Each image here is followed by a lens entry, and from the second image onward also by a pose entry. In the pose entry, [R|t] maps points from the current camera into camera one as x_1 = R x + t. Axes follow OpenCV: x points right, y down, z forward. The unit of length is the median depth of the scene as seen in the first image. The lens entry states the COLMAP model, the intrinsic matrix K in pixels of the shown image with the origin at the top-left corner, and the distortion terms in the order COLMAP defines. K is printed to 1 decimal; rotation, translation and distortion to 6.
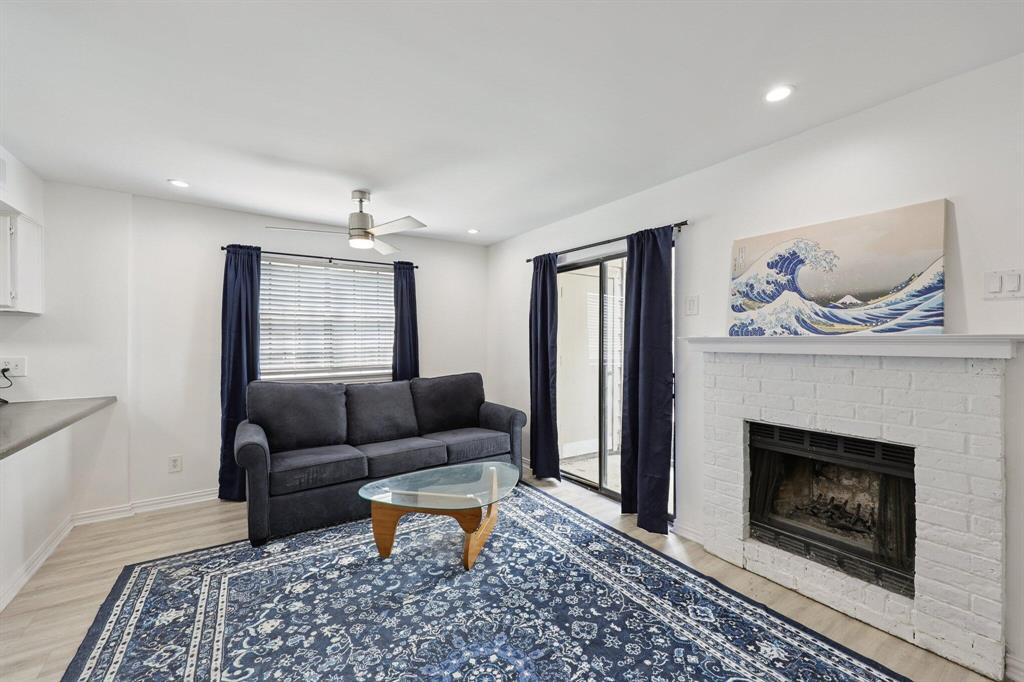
lens RADIAL K [[415.9, 0, 516.2], [0, 415.9, 342.6], [0, 0, 1]] dist [0.003661, 0.000537]
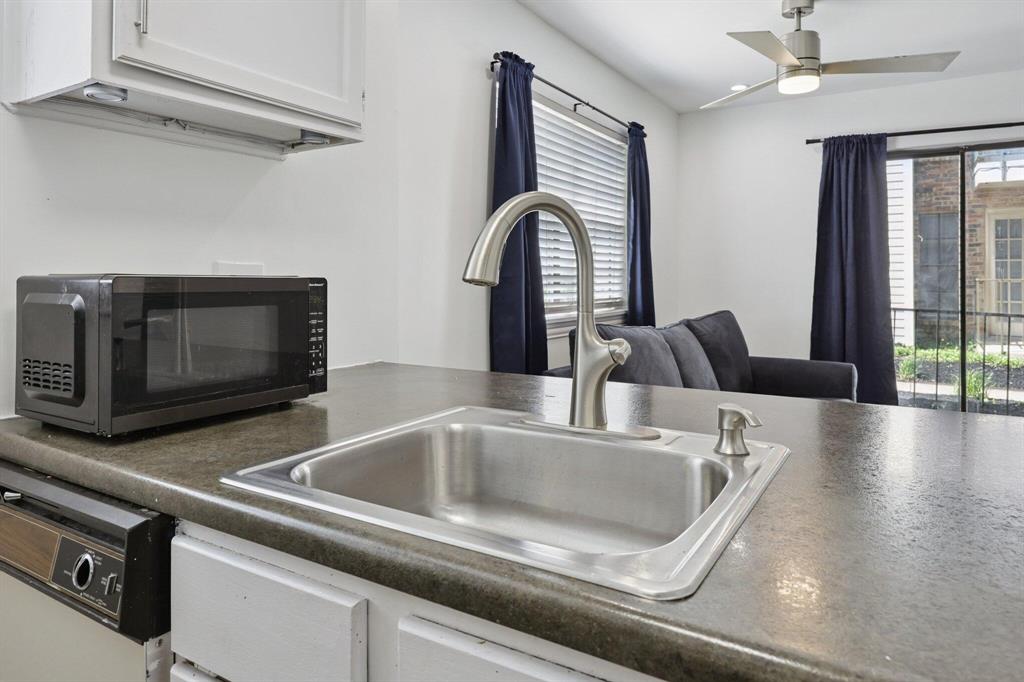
lens RADIAL K [[635.8, 0, 508.9], [0, 635.8, 274.3], [0, 0, 1]] dist [0.003598, 0.004011]
pose [[0.919215, 0.008929, 0.393655, -1.447768], [-0.001872, 0.999831, -0.018309, 0.067132], [-0.393751, 0.016093, 0.919076, 0.443956]]
